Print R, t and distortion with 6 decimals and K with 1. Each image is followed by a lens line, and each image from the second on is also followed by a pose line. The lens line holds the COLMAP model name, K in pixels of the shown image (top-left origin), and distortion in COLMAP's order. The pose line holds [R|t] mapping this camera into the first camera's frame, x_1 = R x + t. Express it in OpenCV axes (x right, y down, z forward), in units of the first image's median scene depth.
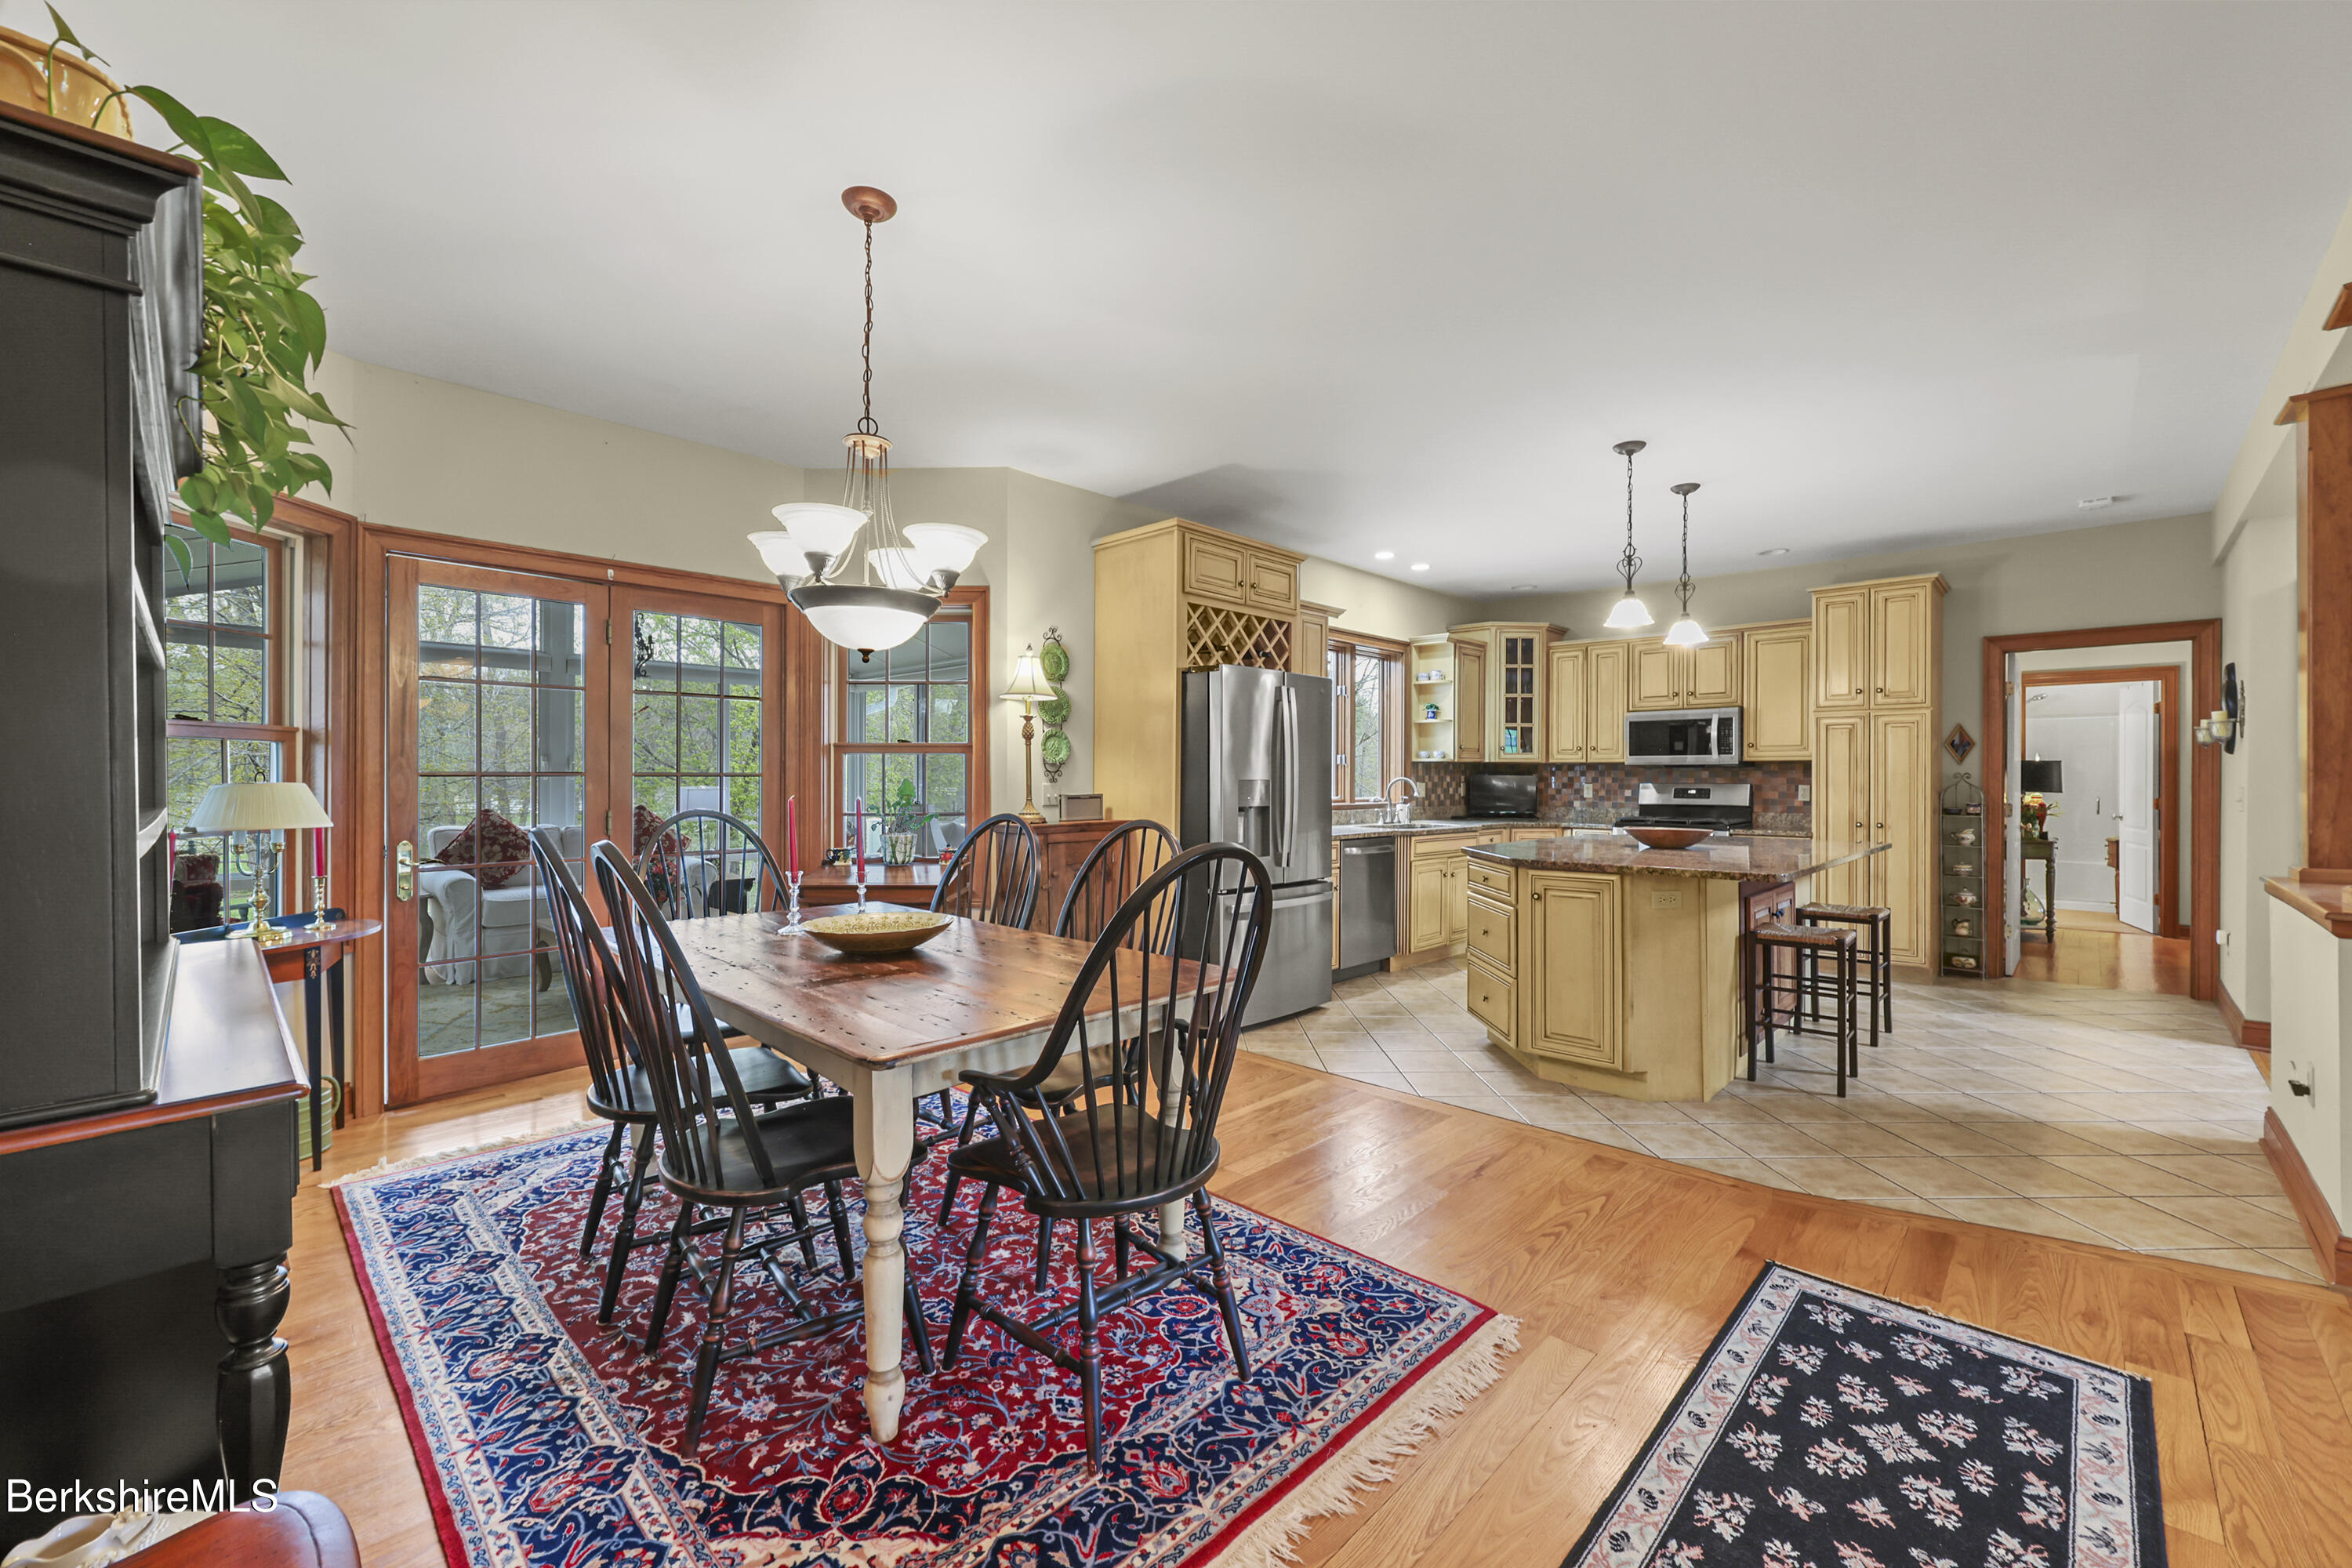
lens RADIAL K [[945.0, 0, 1180.3], [0, 945.0, 778.4], [0, 0, 1]] dist [-0.000319, 0.000401]
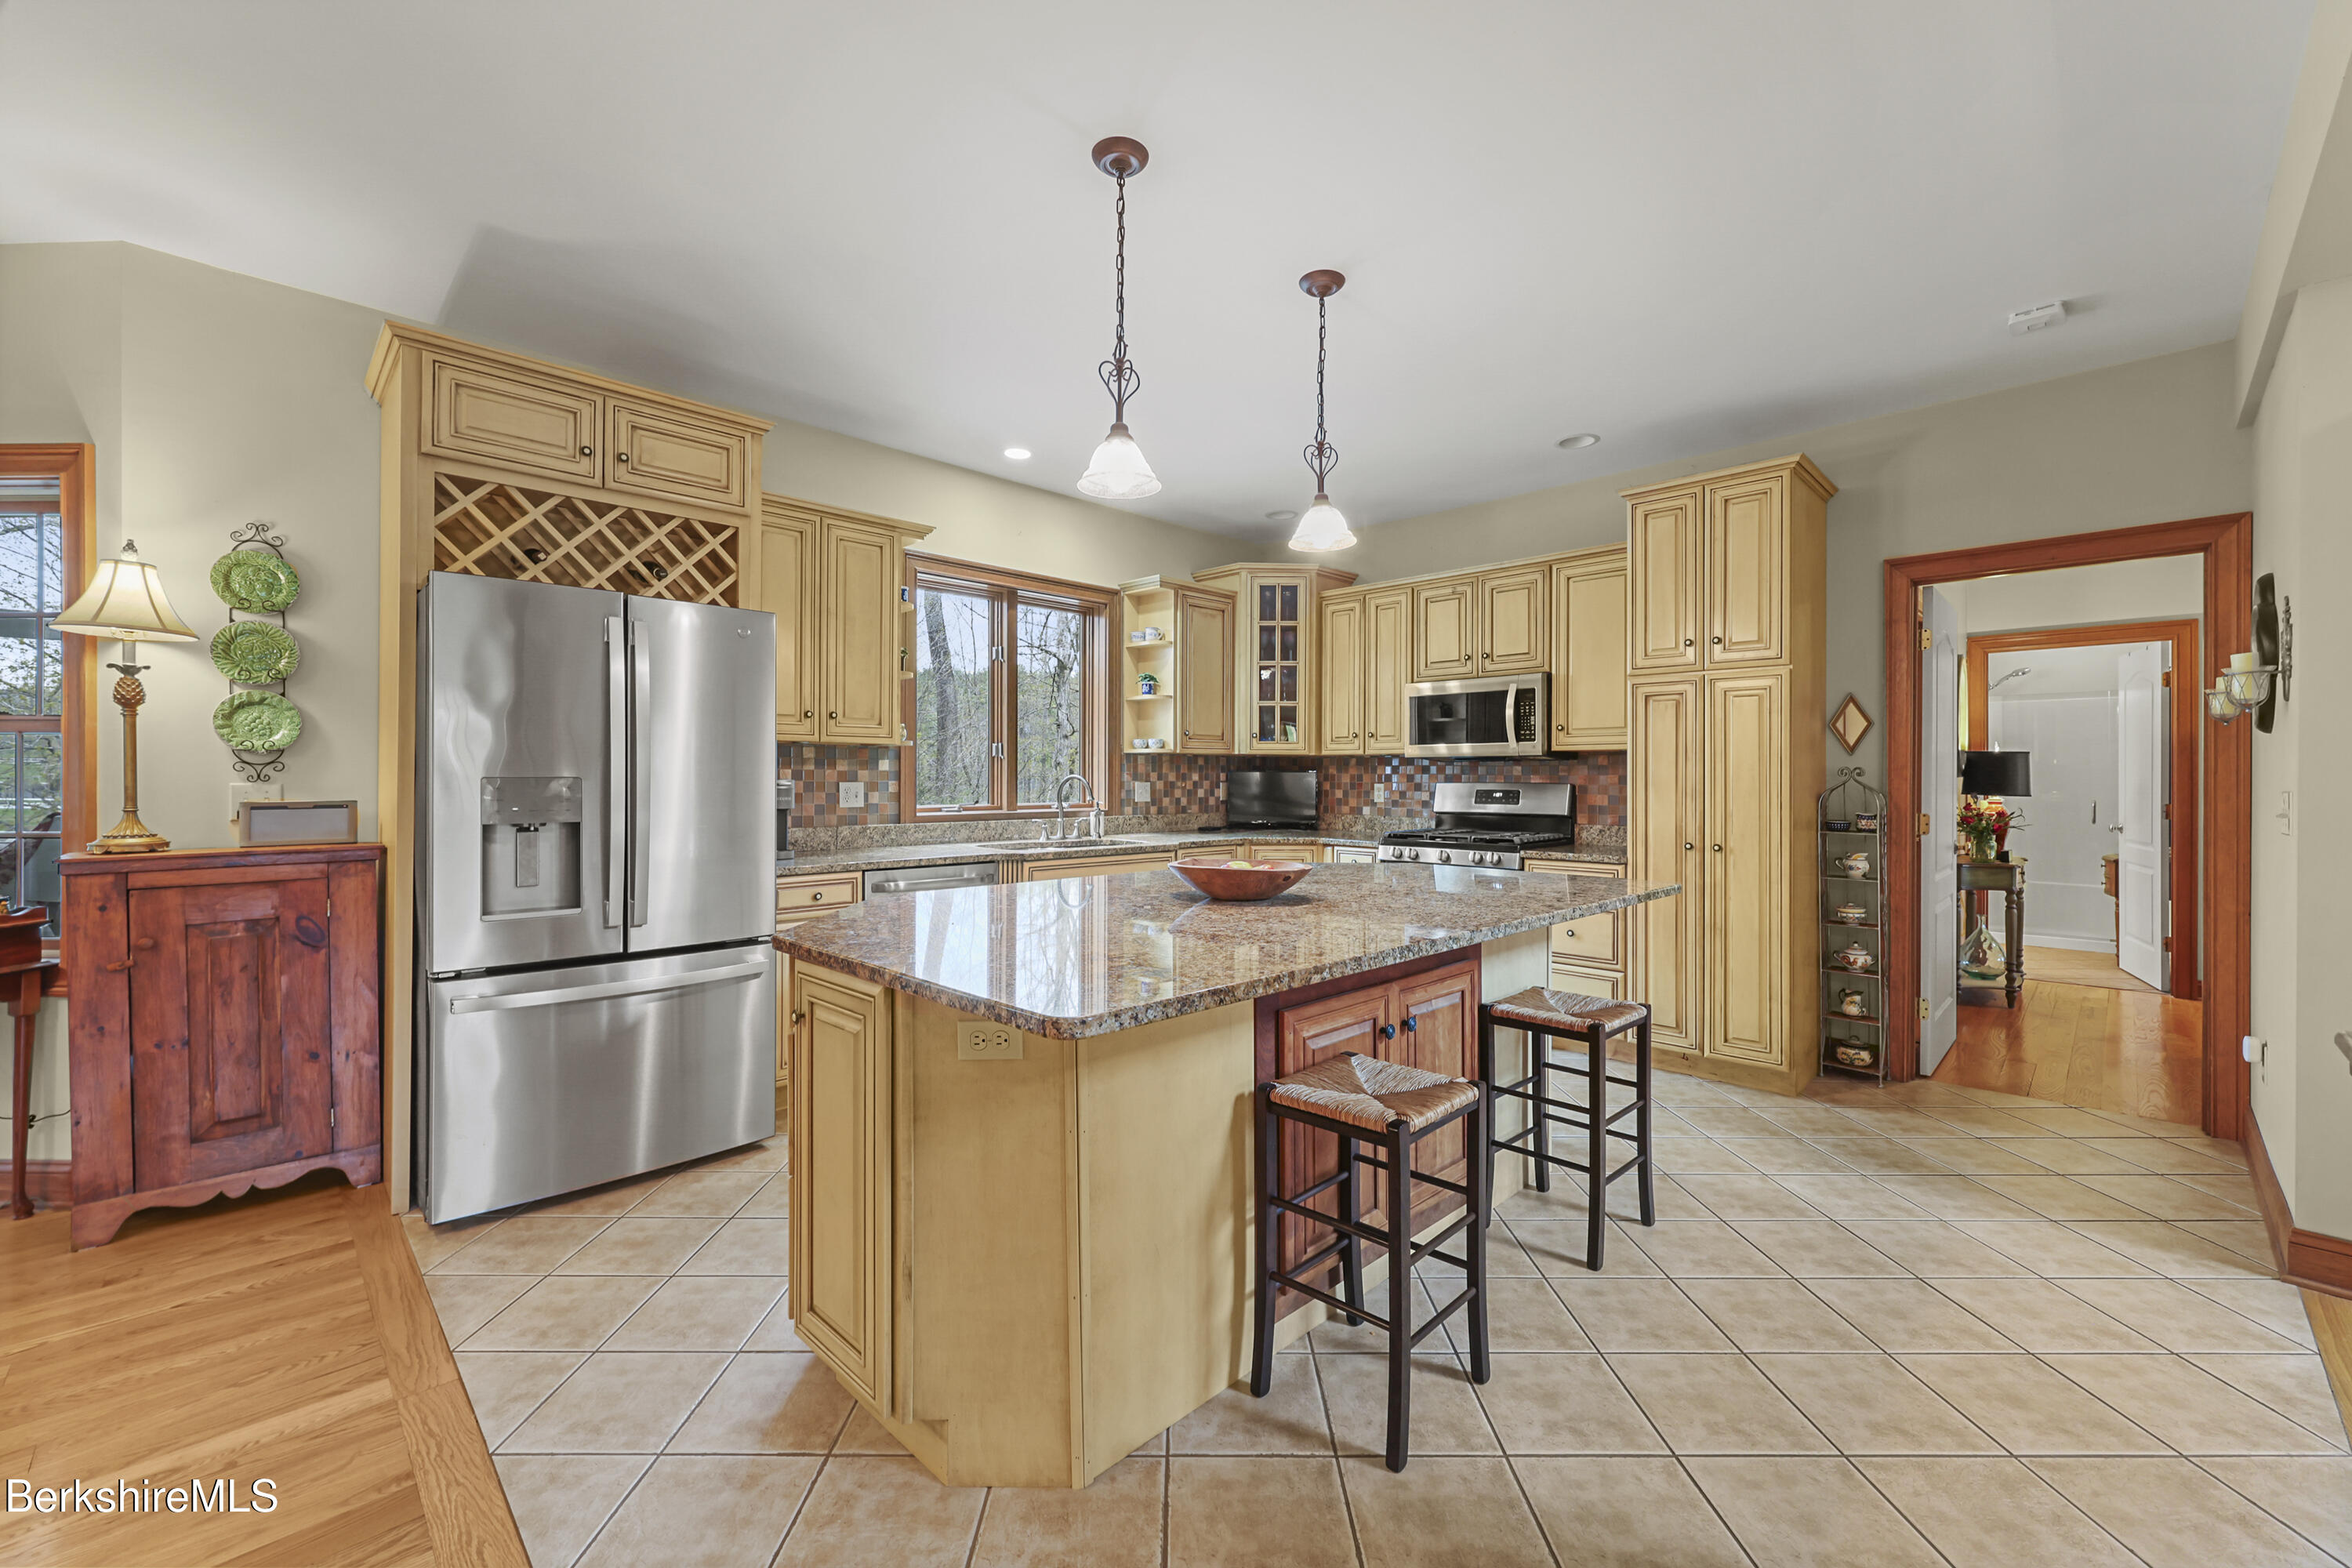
lens RADIAL K [[945.0, 0, 1180.3], [0, 945.0, 778.4], [0, 0, 1]] dist [-0.000319, 0.000401]
pose [[0.999793, 0.000358, -0.020335, 0.484079], [-0.000335, 0.999999, 0.001142, 0.001348], [0.020335, -0.001135, 0.999793, 0.431282]]
